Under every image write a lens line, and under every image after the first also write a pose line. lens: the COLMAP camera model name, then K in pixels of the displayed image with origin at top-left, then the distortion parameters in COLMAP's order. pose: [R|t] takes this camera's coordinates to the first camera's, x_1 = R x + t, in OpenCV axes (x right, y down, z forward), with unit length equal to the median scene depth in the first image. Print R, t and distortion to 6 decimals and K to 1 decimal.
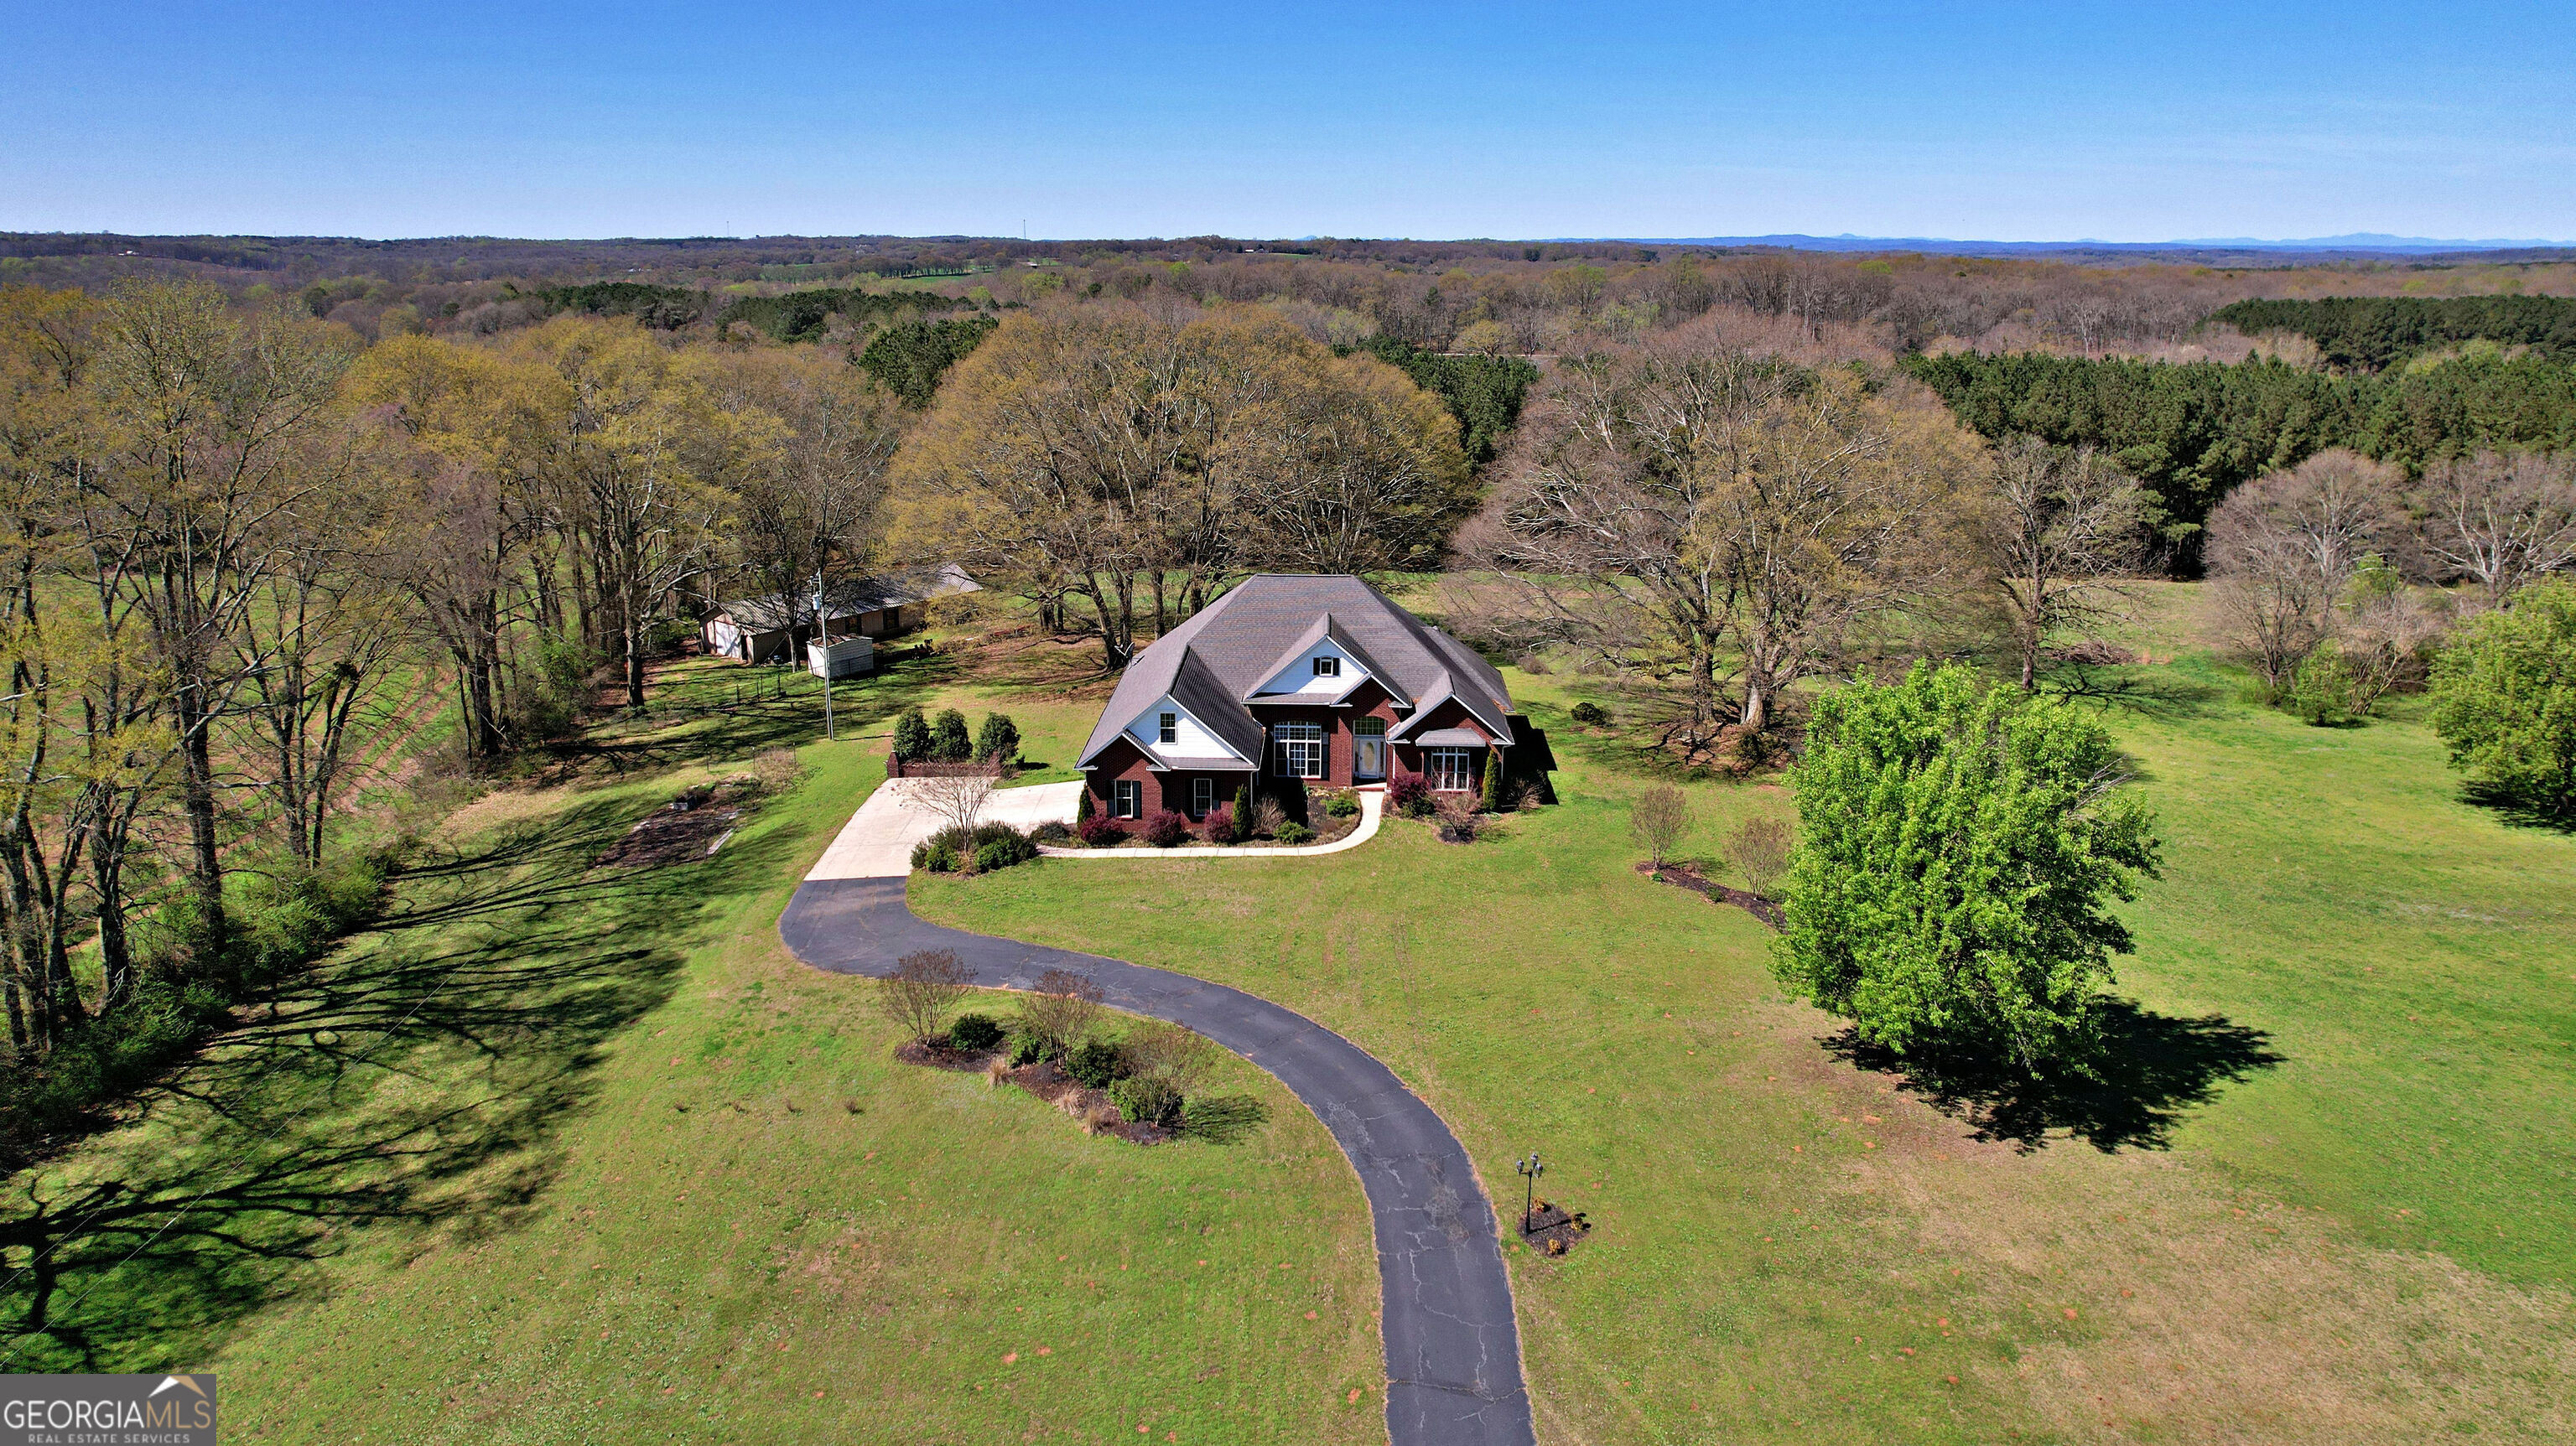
lens RADIAL K [[1598.8, 0, 1290.2], [0, 1598.8, 706.8], [0, 0, 1]] dist [0.006599, 0.000224]
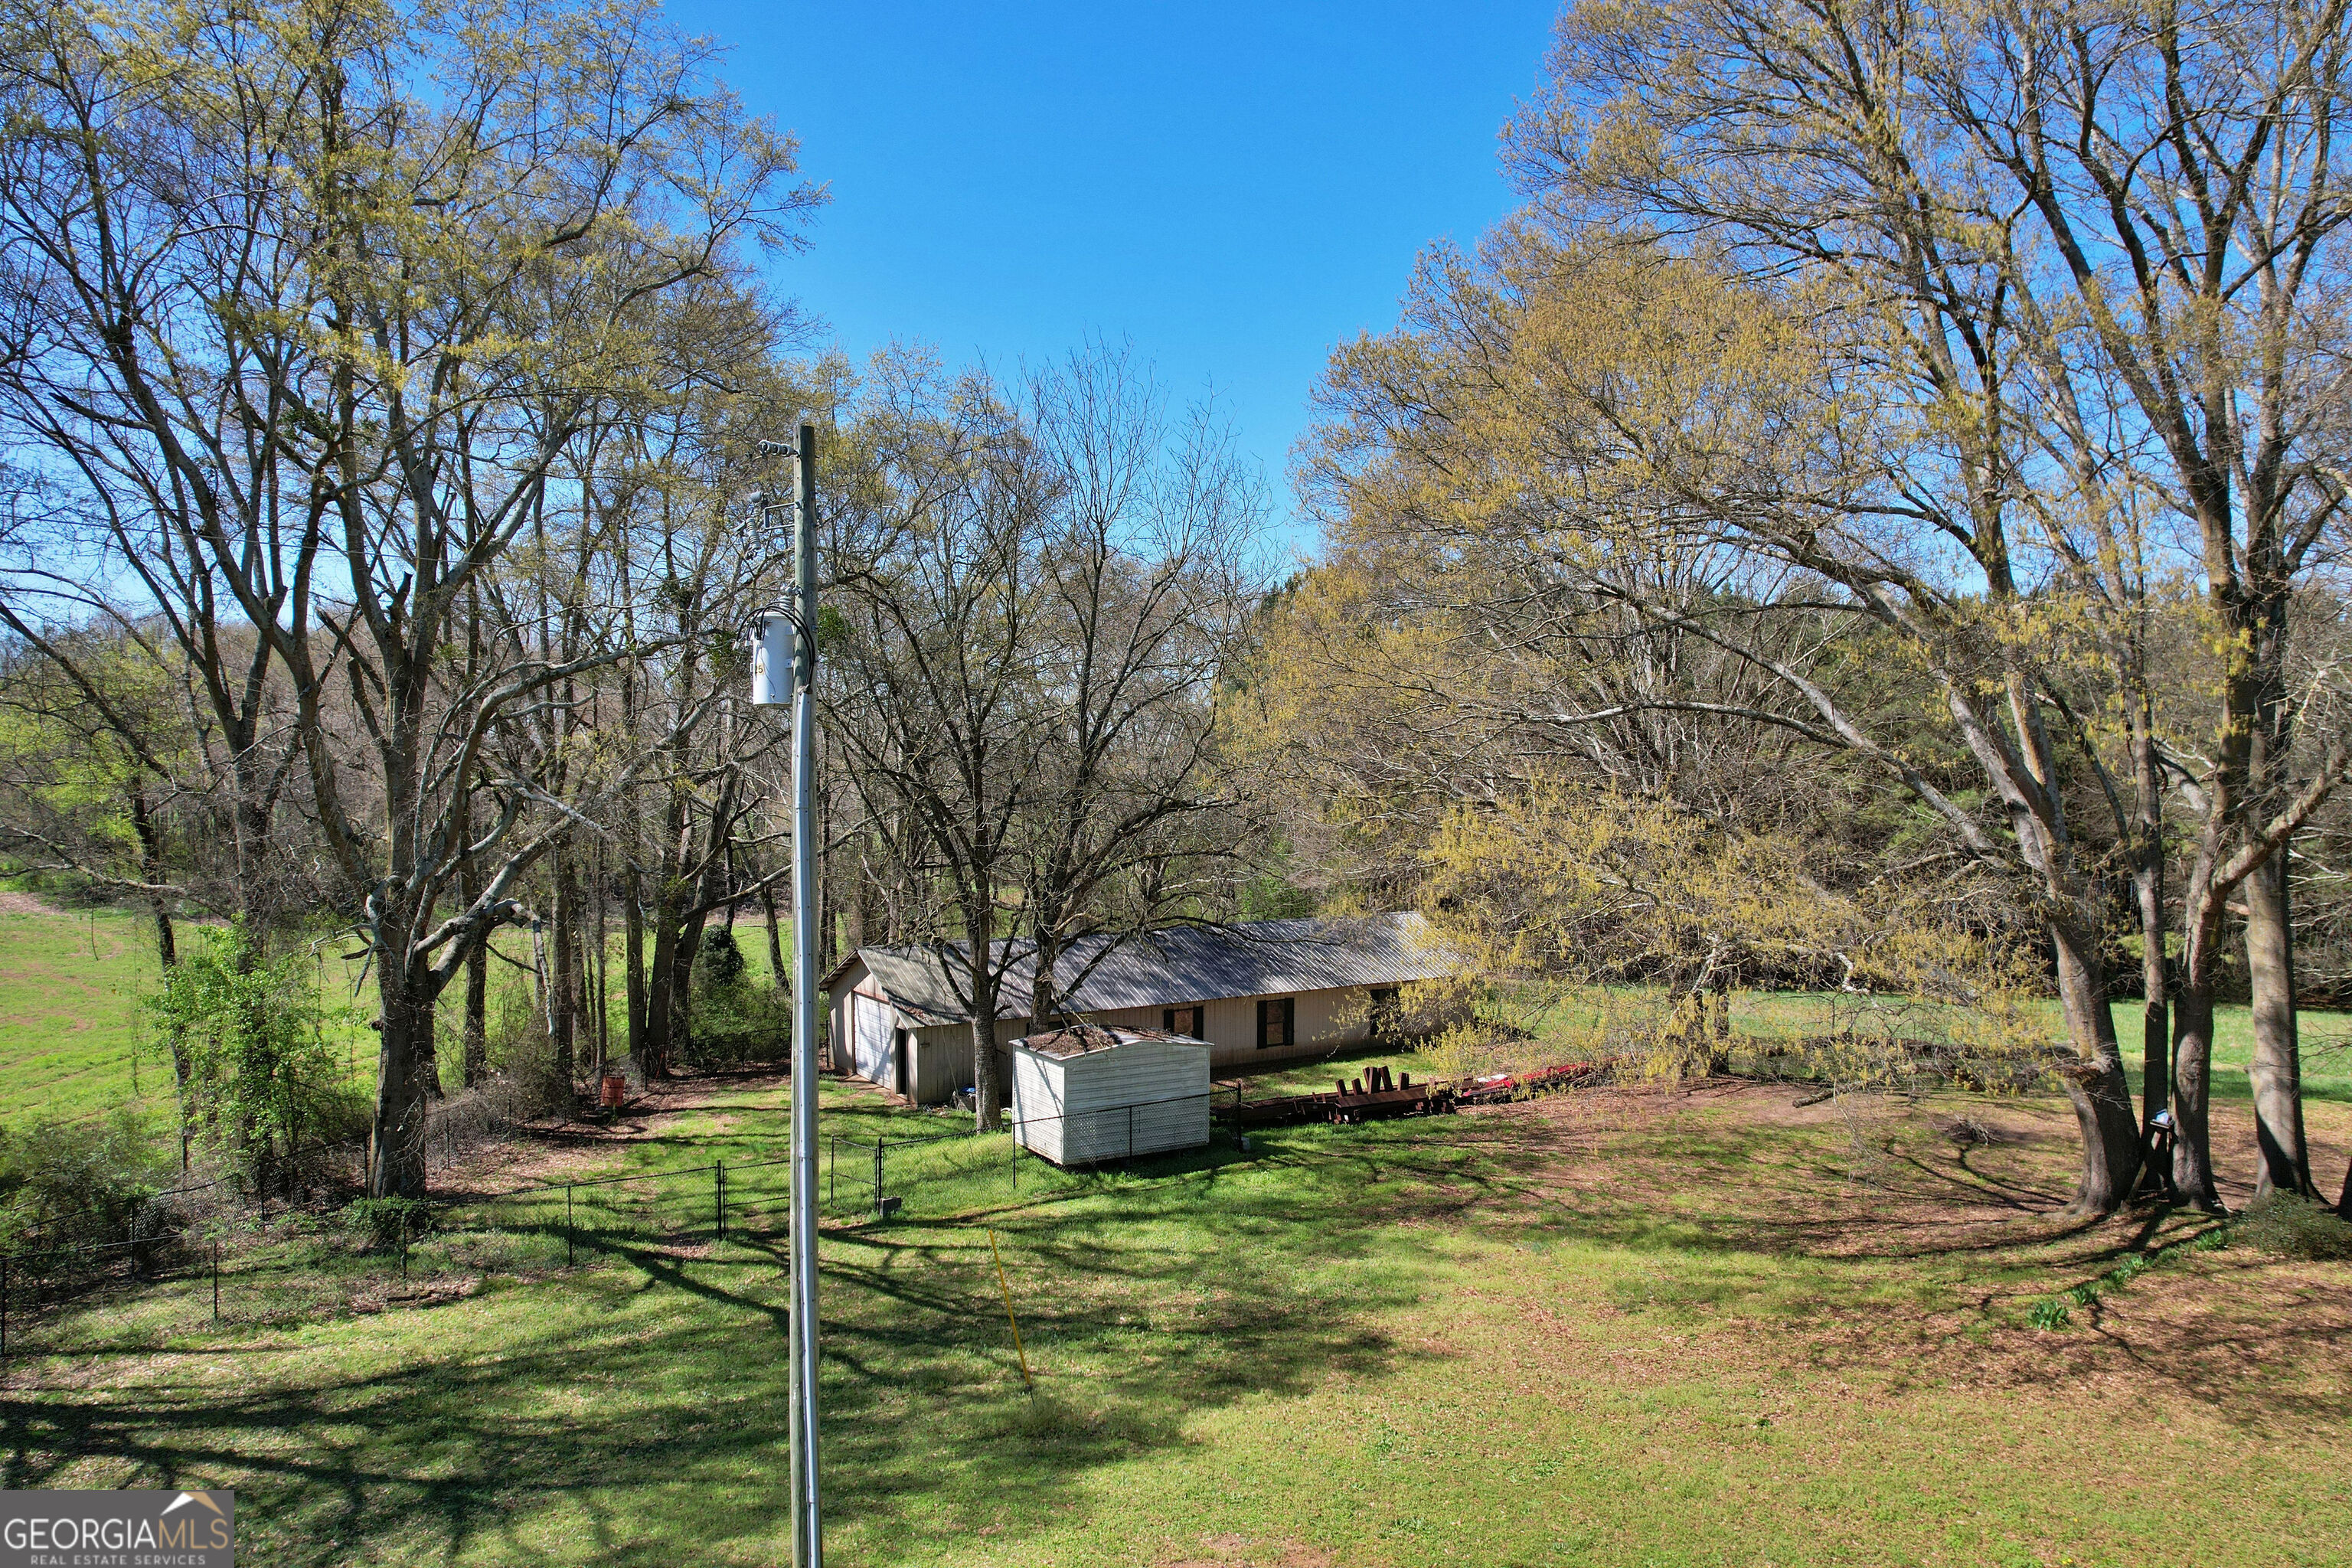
lens RADIAL K [[1516.0, 0, 1162.8], [0, 1516.0, 785.5], [0, 0, 1]] dist [-0.009046, 0.001666]
pose [[0.946958, 0.000555, -0.321357, -0.255543], [-0.084901, 0.964899, -0.248517, -0.025444], [0.309940, 0.262619, 0.913766, 1.041203]]
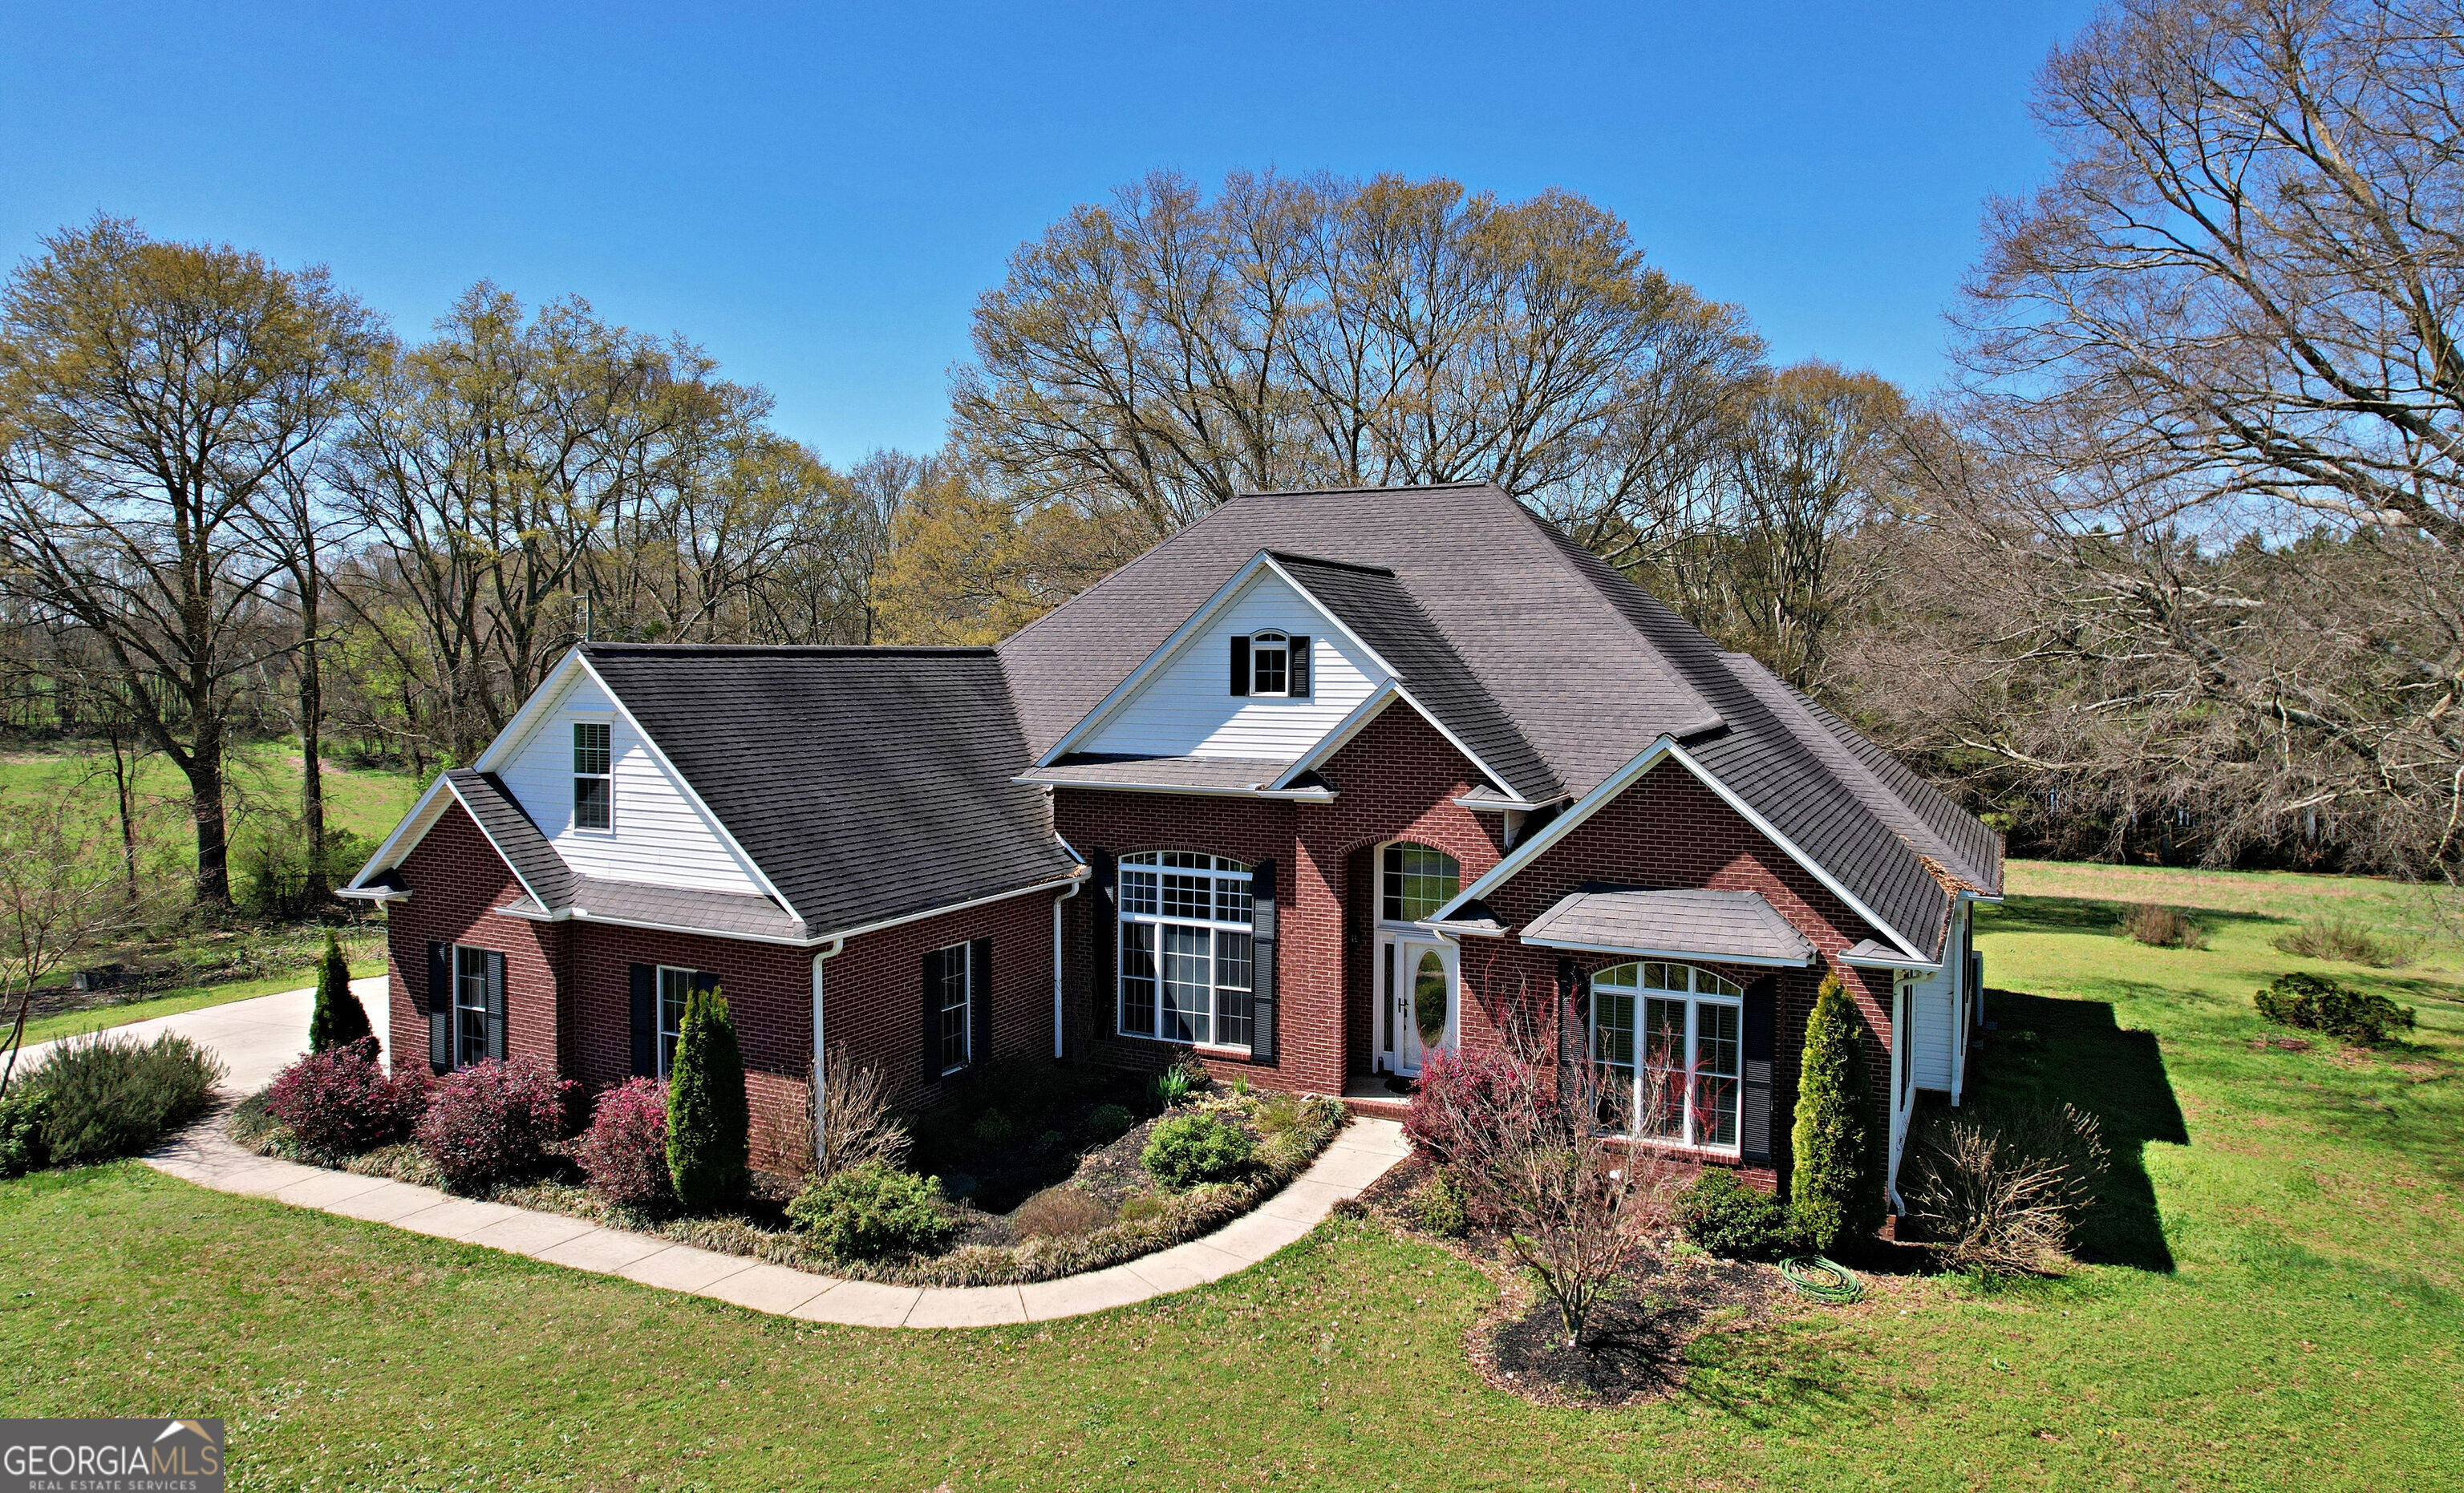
lens RADIAL K [[1553.2, 0, 1227.6], [0, 1553.2, 692.9], [0, 0, 1]] dist [-0.036809, 0.004885]
pose [[0.908225, 0.008616, -0.418393, 0.138070], [-0.114632, 0.966670, -0.228931, 0.047126], [0.402476, 0.255882, 0.878941, 0.751365]]
